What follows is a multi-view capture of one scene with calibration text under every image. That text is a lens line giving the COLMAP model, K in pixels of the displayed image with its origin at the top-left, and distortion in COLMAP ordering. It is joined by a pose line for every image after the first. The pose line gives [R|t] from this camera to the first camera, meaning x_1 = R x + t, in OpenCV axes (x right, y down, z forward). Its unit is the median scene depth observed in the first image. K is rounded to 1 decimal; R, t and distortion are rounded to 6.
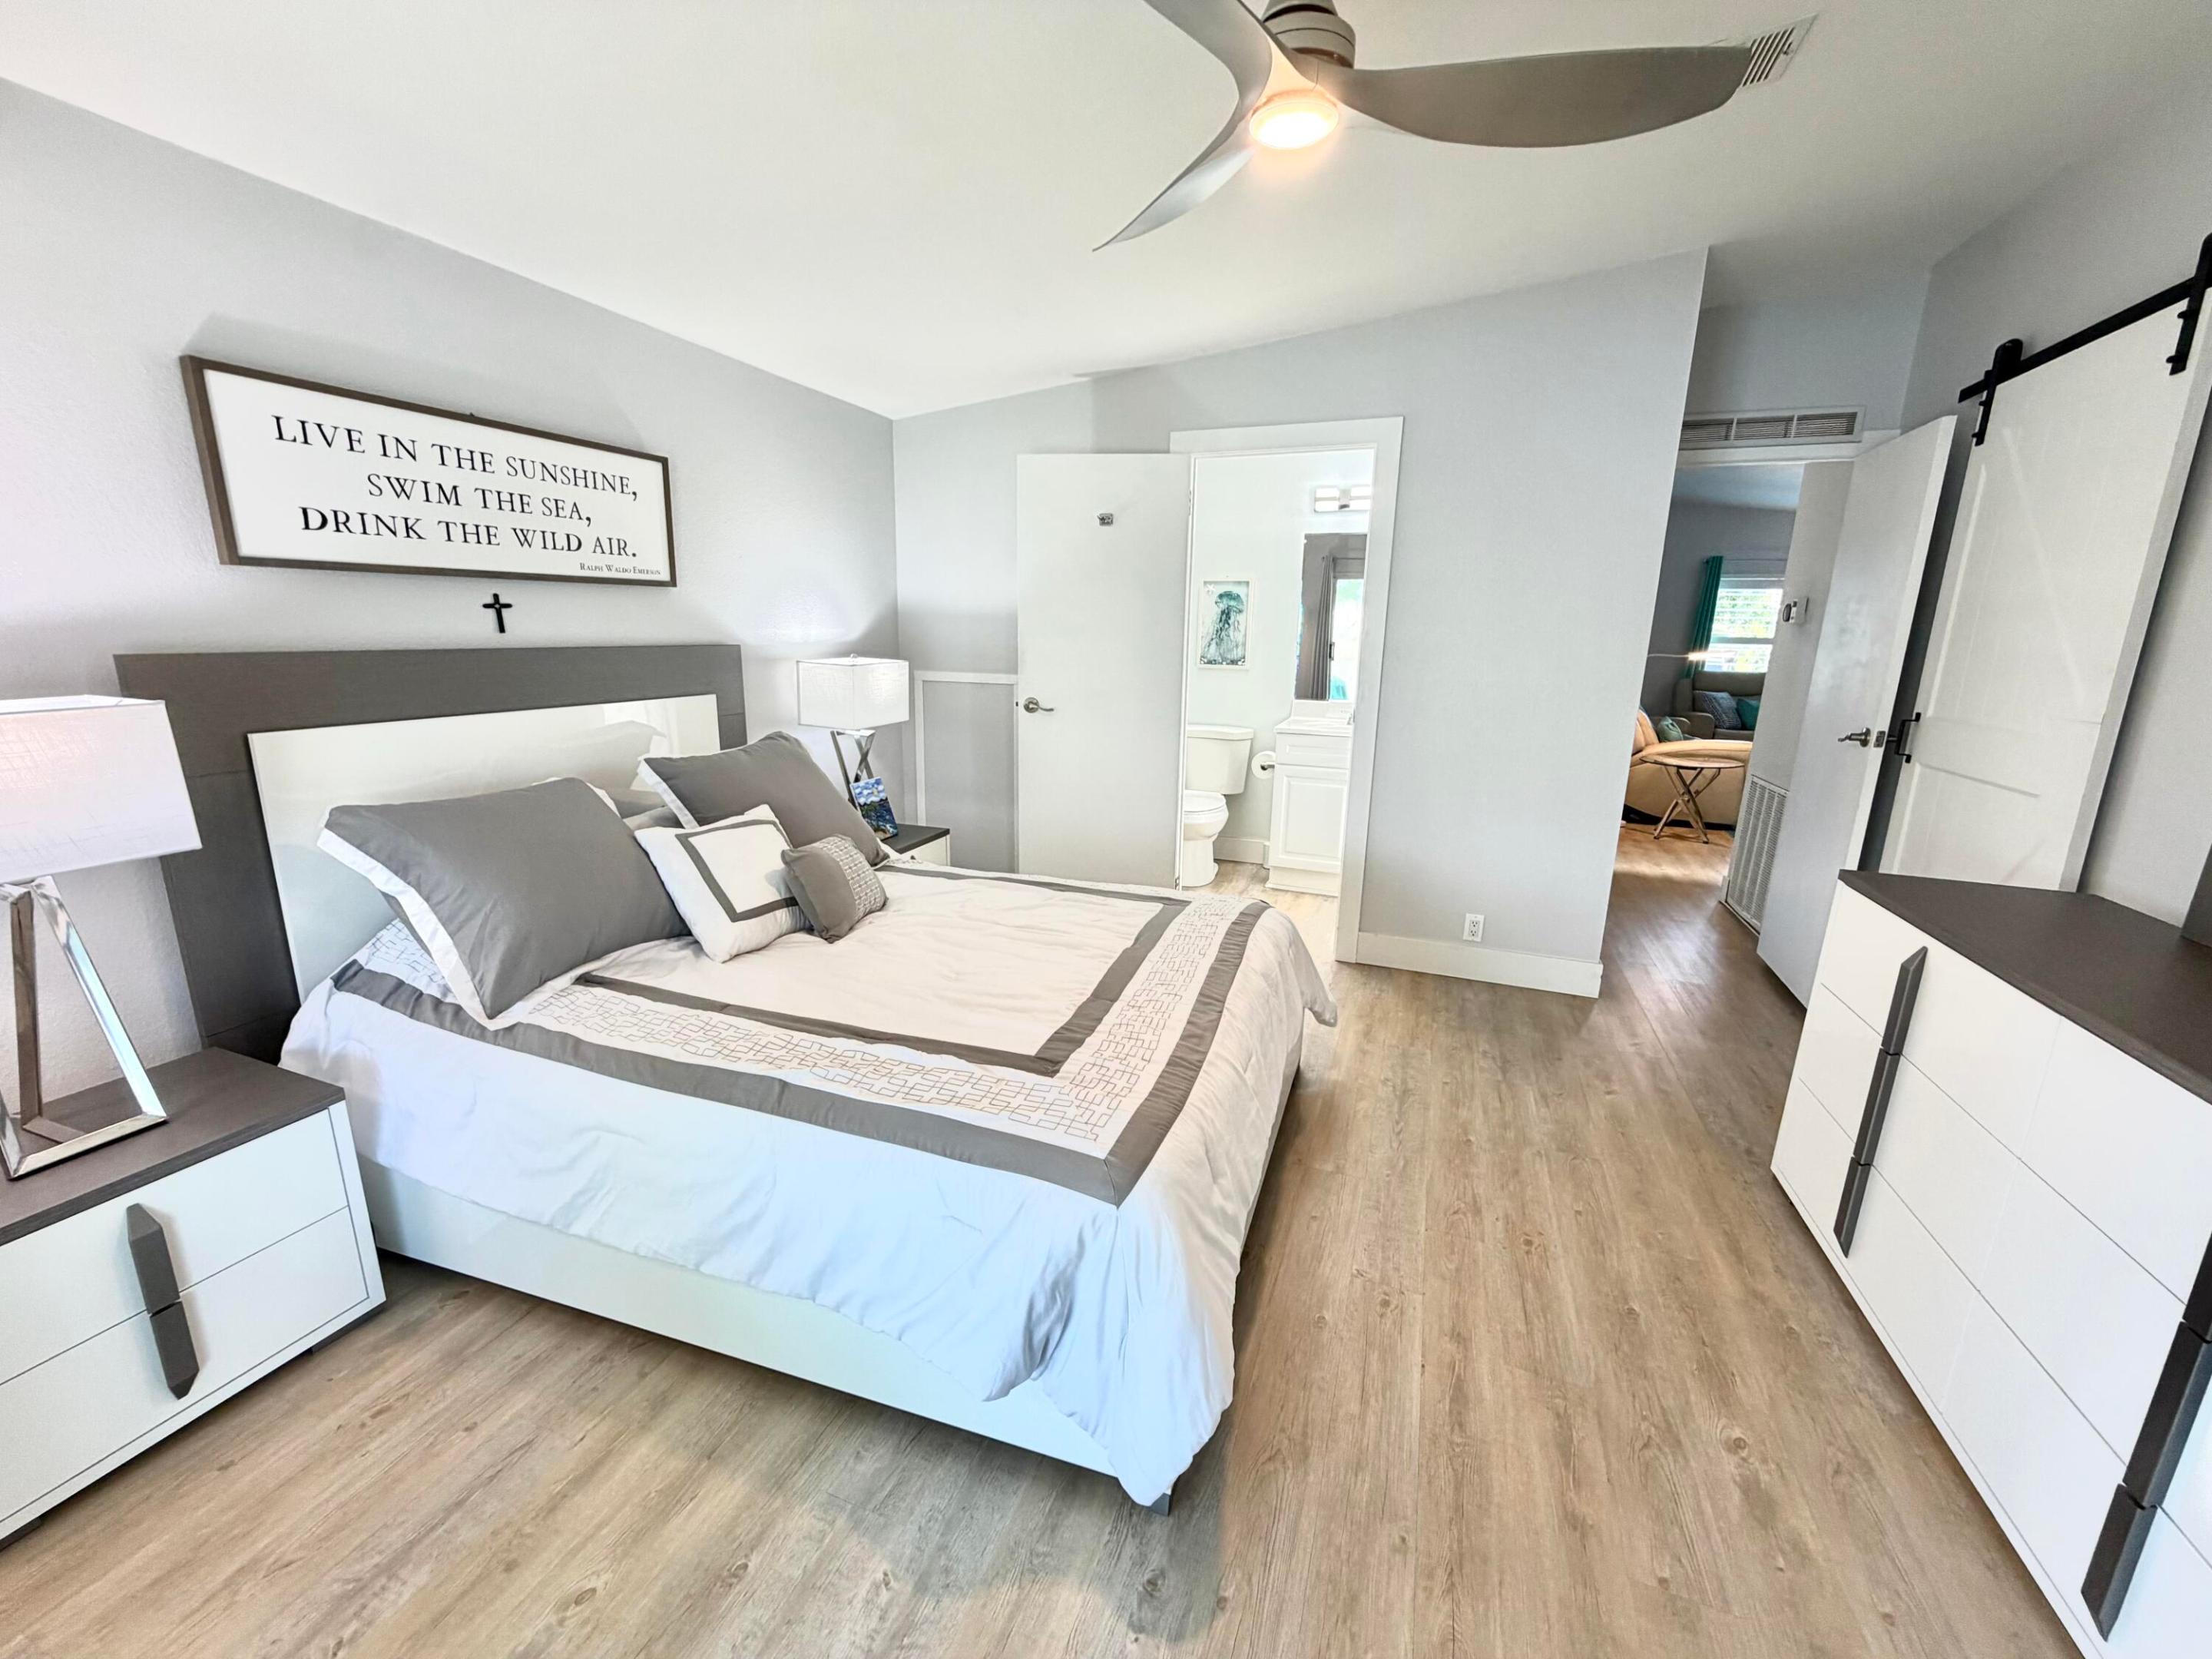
lens RADIAL K [[881.3, 0, 1097.9], [0, 881.3, 831.5], [0, 0, 1]] dist [0.000087, 0.000356]
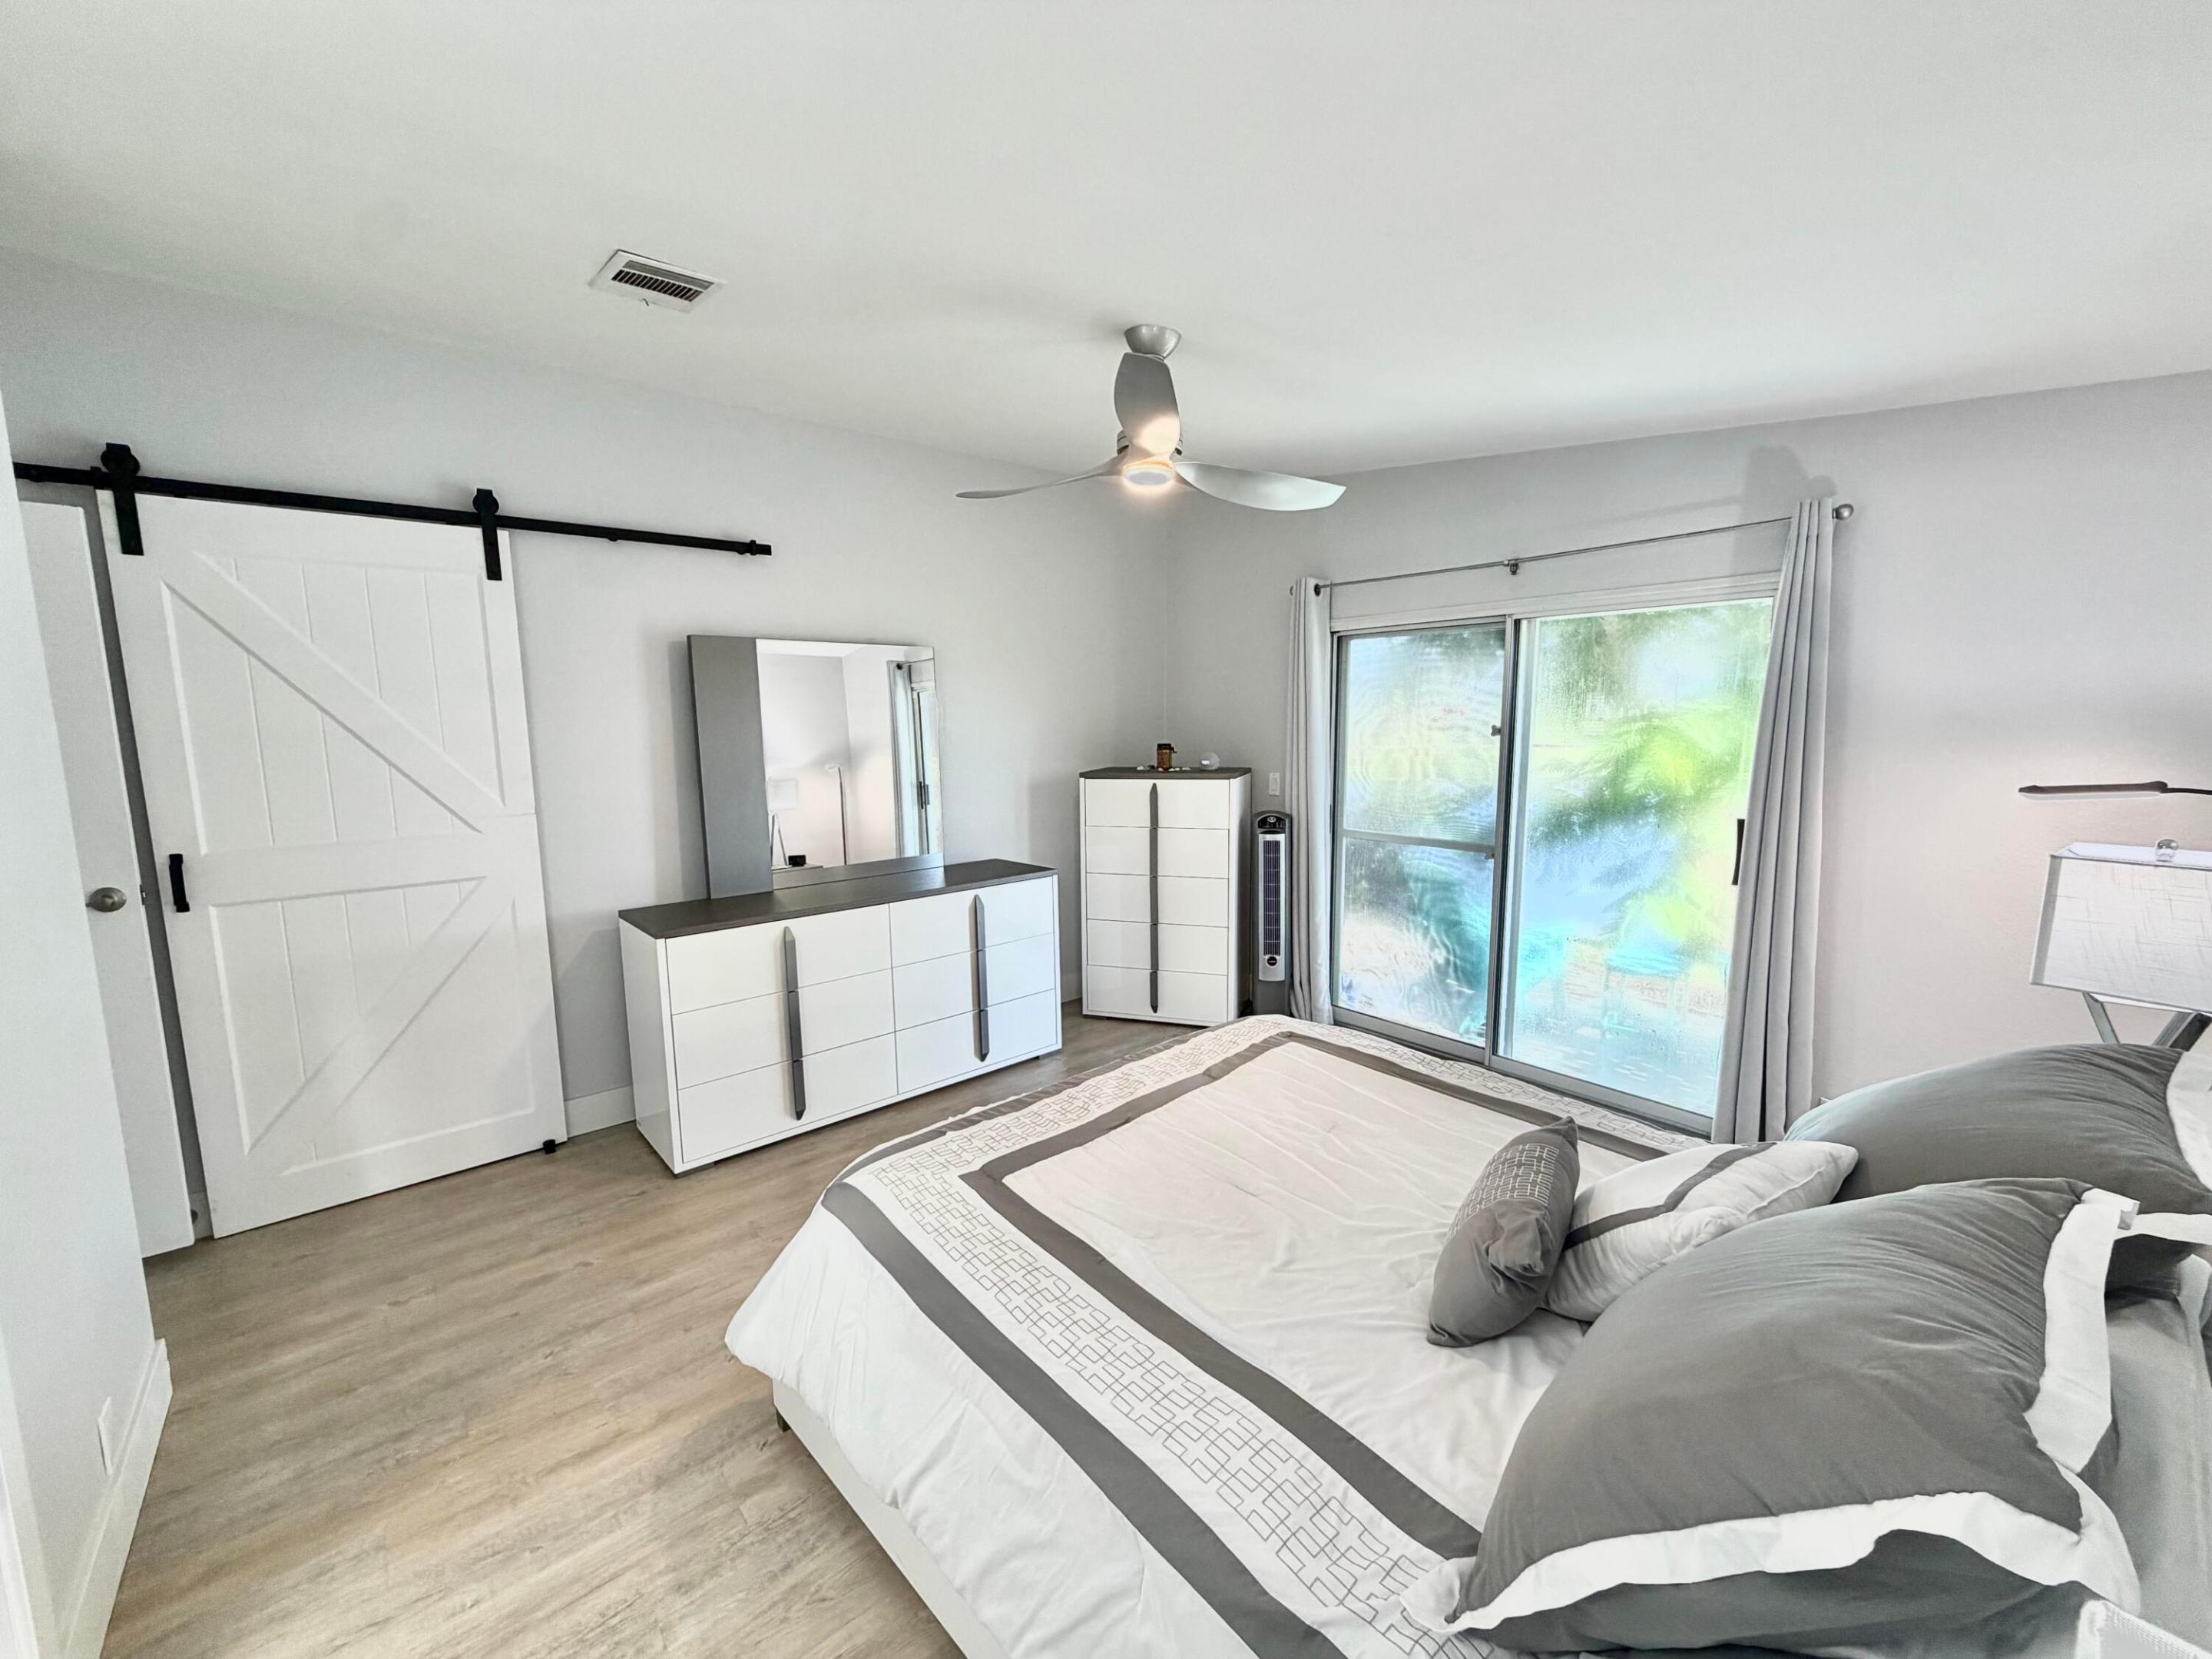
lens RADIAL K [[886.6, 0, 1096.9], [0, 886.6, 829.5], [0, 0, 1]] dist [0.000713, 0.000180]
pose [[-0.875274, -0.069994, 0.478535, -0.329047], [0.105492, 0.938014, 0.330153, -0.426520], [-0.471982, 0.339456, -0.813636, 1.552505]]
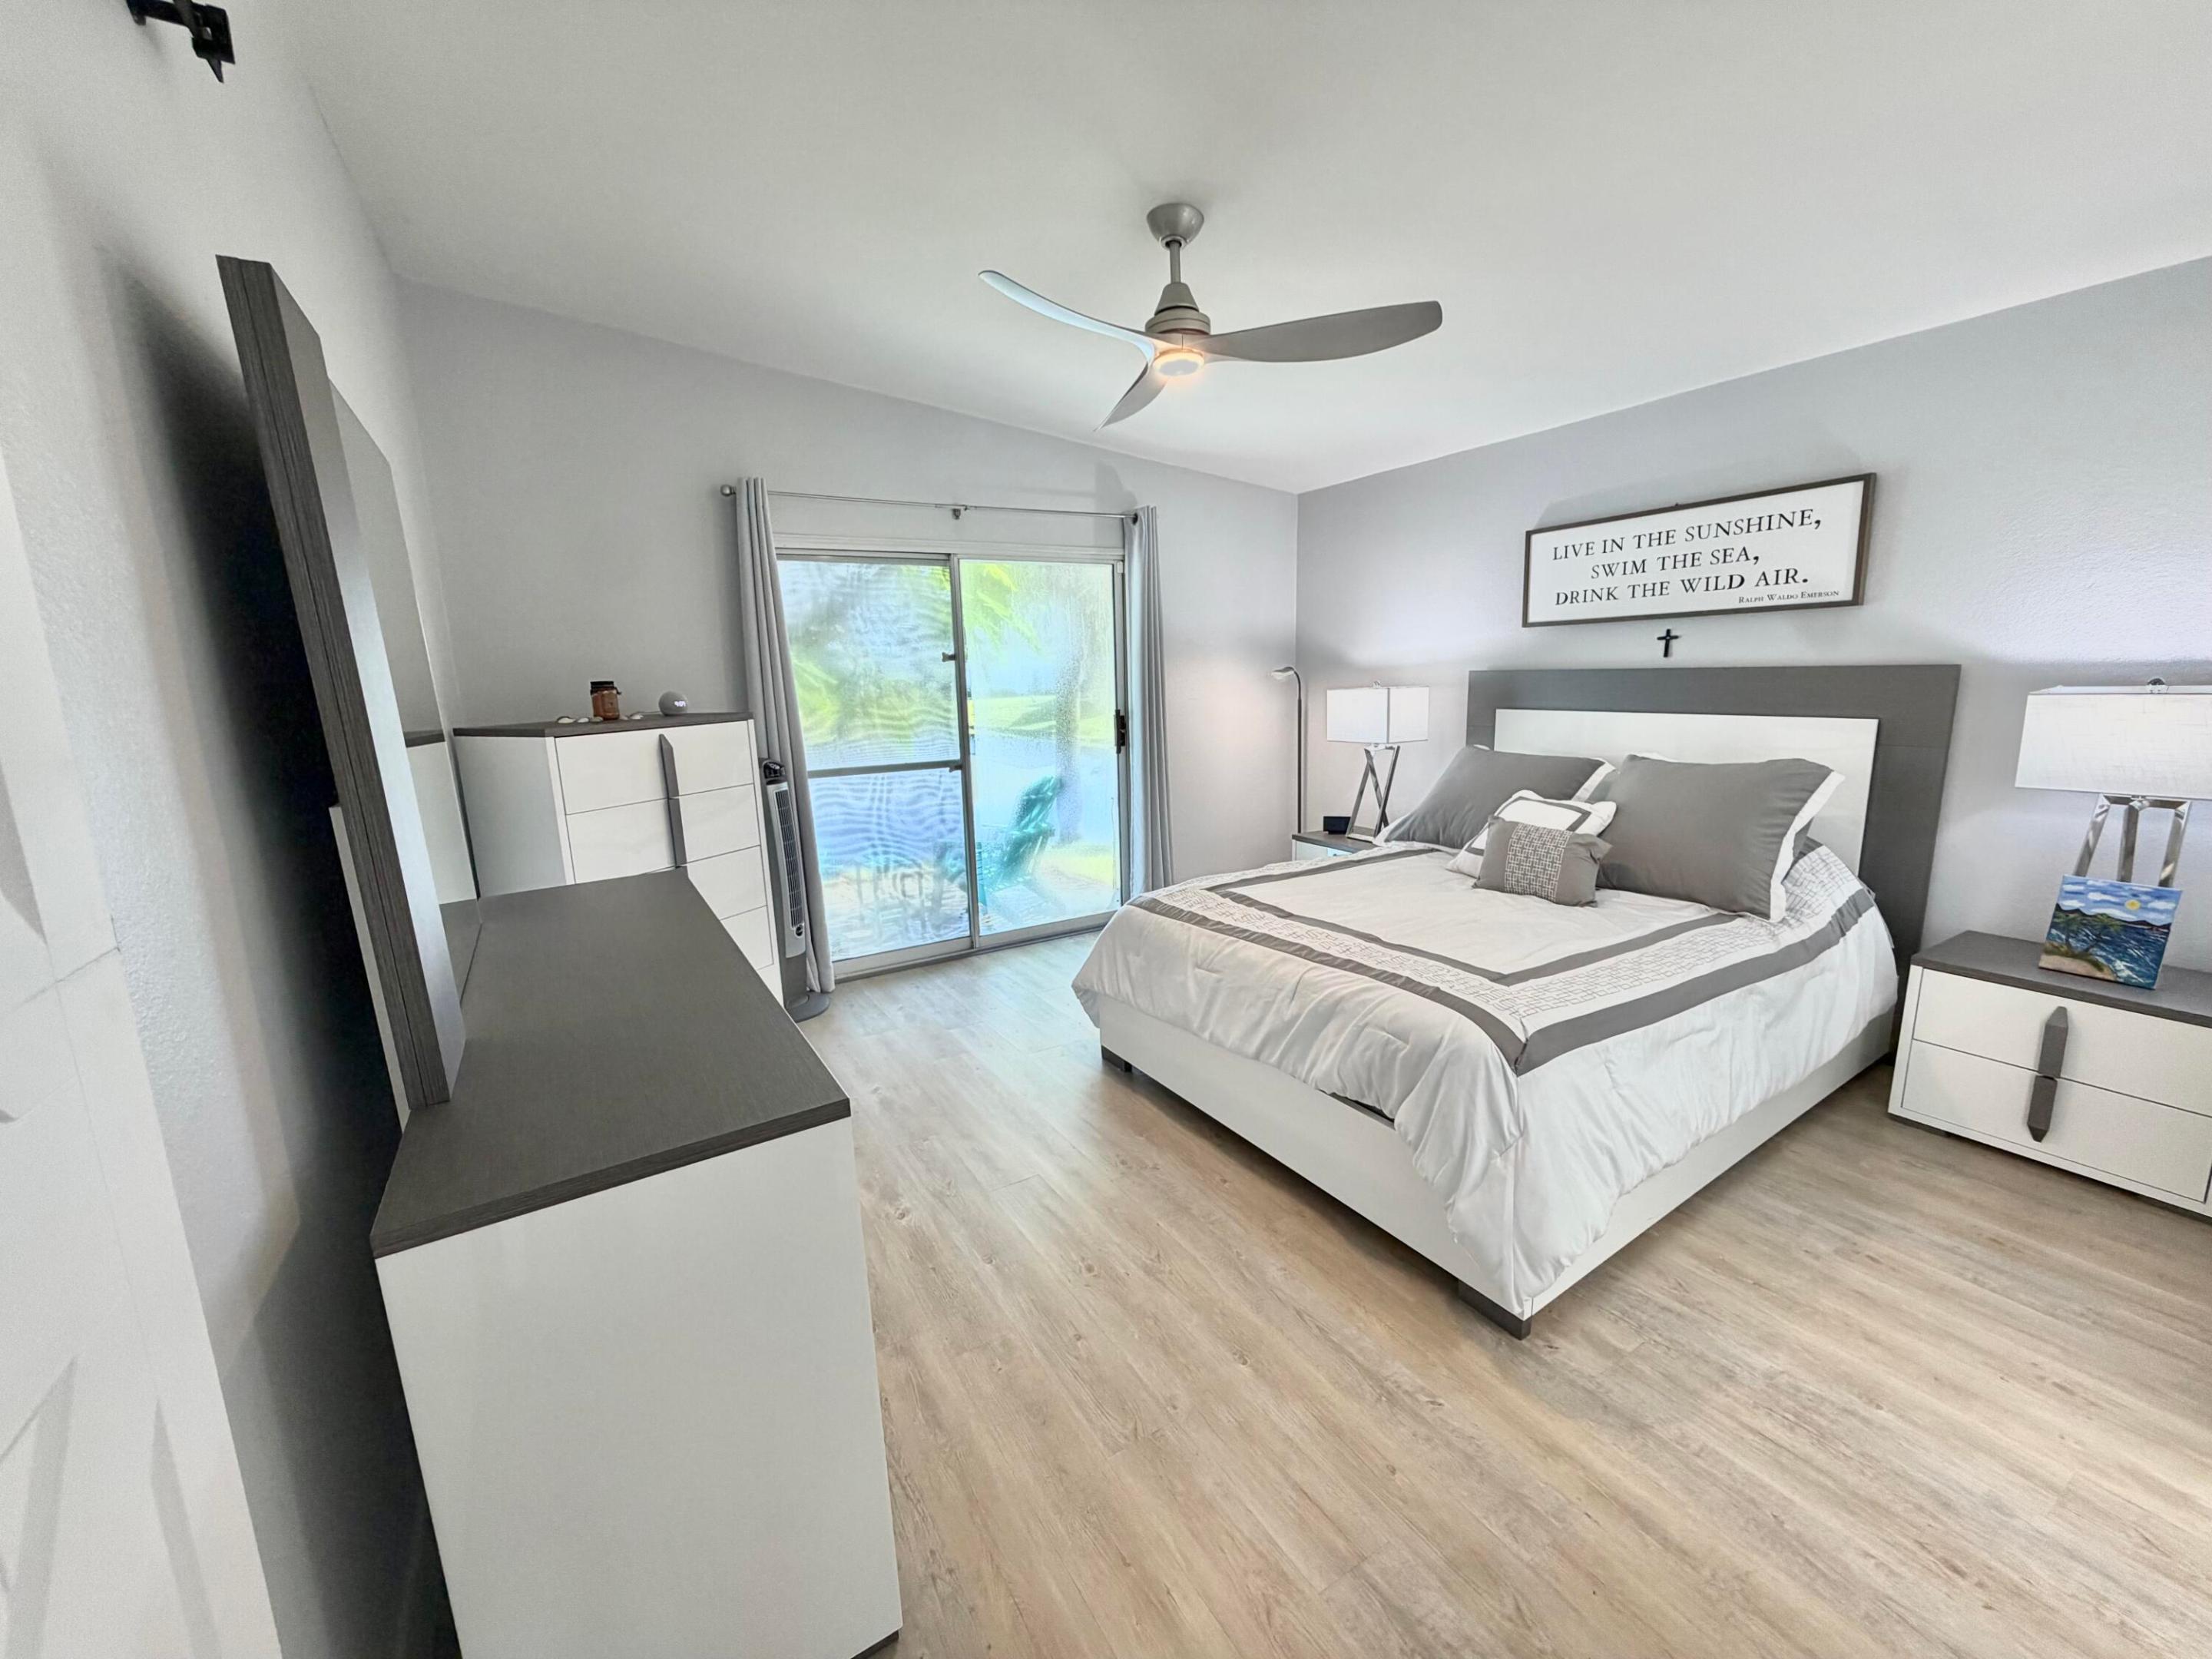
lens RADIAL K [[886.6, 0, 1096.9], [0, 886.6, 829.5], [0, 0, 1]] dist [0.000713, 0.000180]
pose [[-0.622630, 0.142961, -0.769347, 1.023997], [-0.157449, 0.940175, 0.302127, -0.260604], [0.766513, 0.309246, -0.562872, 1.227796]]
